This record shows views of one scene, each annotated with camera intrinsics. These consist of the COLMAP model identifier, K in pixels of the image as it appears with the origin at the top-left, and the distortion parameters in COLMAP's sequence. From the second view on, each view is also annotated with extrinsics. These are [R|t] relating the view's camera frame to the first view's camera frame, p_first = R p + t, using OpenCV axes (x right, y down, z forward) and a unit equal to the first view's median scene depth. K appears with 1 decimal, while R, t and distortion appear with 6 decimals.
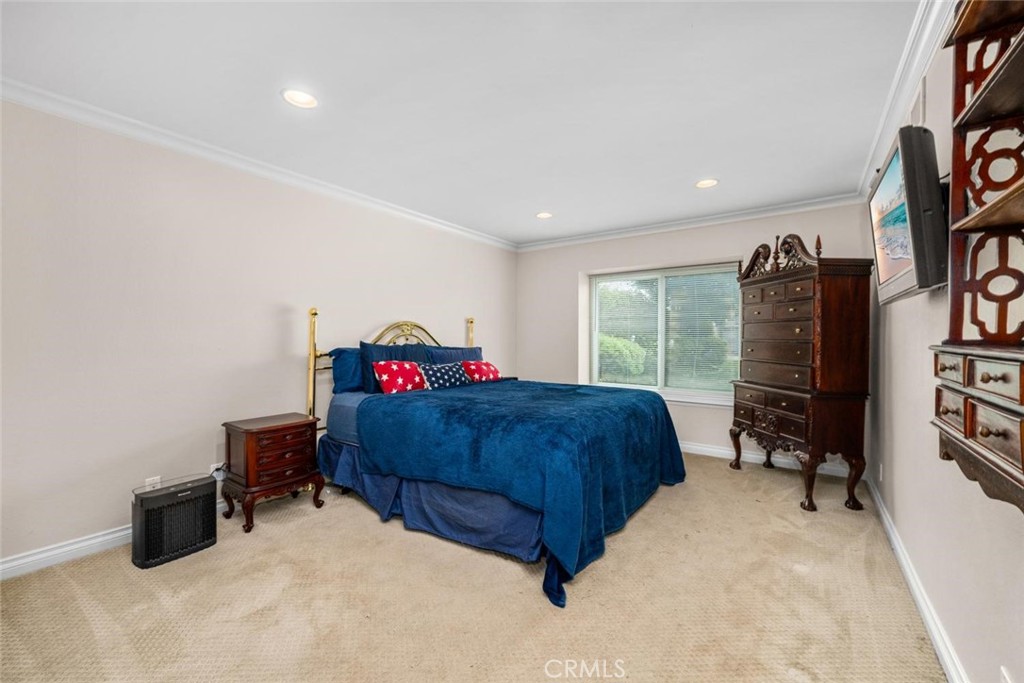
lens RADIAL K [[414.7, 0, 506.8], [0, 414.7, 343.1], [0, 0, 1]] dist [-0.001420, -0.000015]
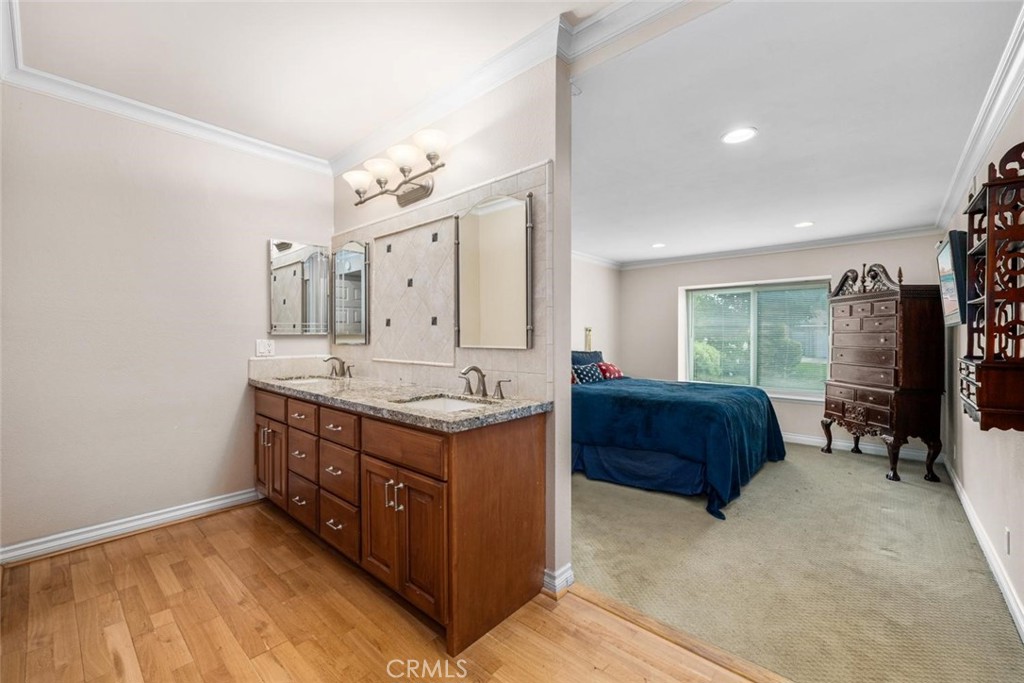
lens RADIAL K [[414.7, 0, 514.8], [0, 414.7, 339.7], [0, 0, 1]] dist [-0.001420, -0.000015]
pose [[0.994163, 0.001239, -0.107882, -0.293799], [-0.002362, 0.999944, -0.010279, -0.018207], [0.107863, 0.010474, 0.994111, -0.399578]]
